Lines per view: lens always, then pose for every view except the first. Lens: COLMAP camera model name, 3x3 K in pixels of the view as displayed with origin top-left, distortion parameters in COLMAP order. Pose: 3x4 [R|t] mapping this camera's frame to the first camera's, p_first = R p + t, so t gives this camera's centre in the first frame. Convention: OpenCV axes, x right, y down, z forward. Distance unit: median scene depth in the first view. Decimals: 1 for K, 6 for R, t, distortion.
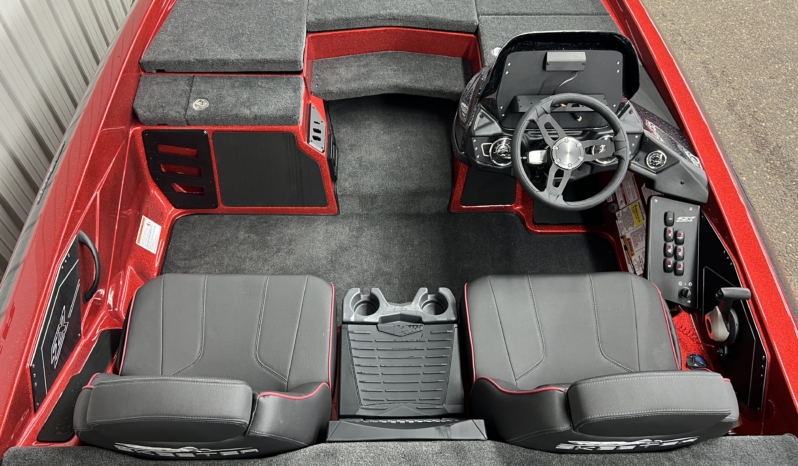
lens RADIAL K [[623.6, 0, 396.3], [0, 623.6, 244.8], [0, 0, 1]] dist [0.066175, -0.071402]
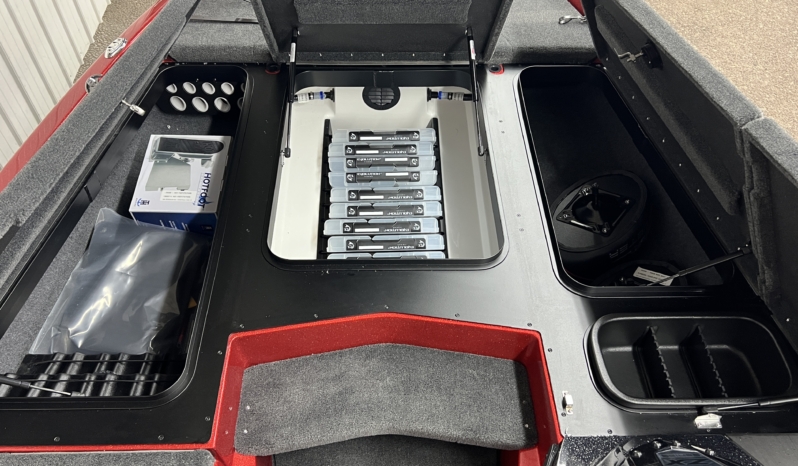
lens RADIAL K [[623.6, 0, 396.3], [0, 623.6, 244.8], [0, 0, 1]] dist [0.066175, -0.071402]
pose [[0.999985, -0.000021, -0.005477, 0.007623], [-0.000349, 0.997718, -0.067512, -0.476092], [0.005466, 0.067513, 0.997703, 0.567984]]
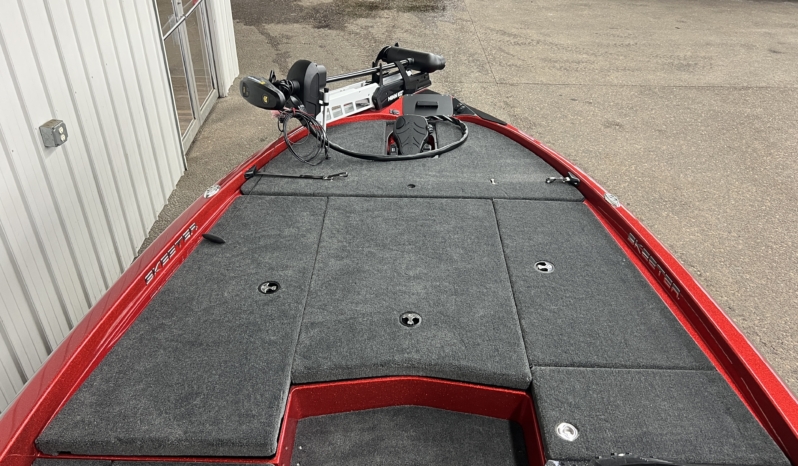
lens RADIAL K [[623.6, 0, 396.3], [0, 623.6, 244.8], [0, 0, 1]] dist [0.066175, -0.071402]
pose [[0.999142, 0.019051, -0.036778, 0.000723], [-0.030531, 0.938791, -0.343132, -0.310958], [0.027990, 0.343961, 0.938567, 0.351435]]
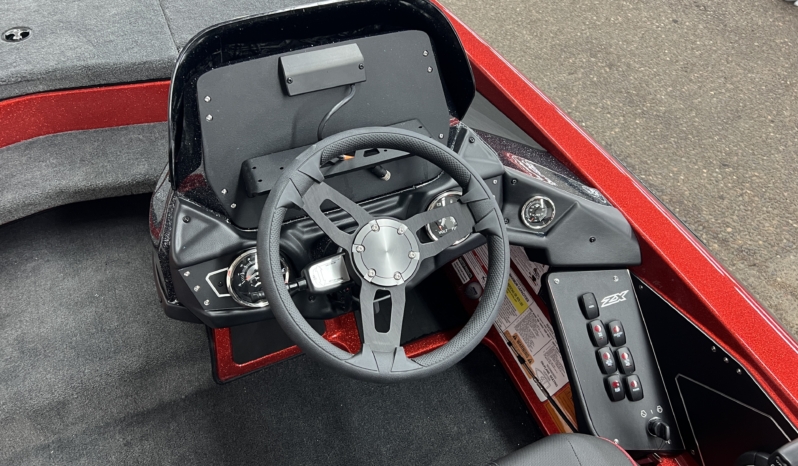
lens RADIAL K [[623.6, 0, 396.3], [0, 623.6, 244.8], [0, 0, 1]] dist [0.066175, -0.071402]
pose [[0.926473, -0.269116, 0.263106, 0.146555], [0.294563, 0.953630, -0.061831, -0.109814], [-0.234266, 0.134786, 0.962783, 0.504619]]
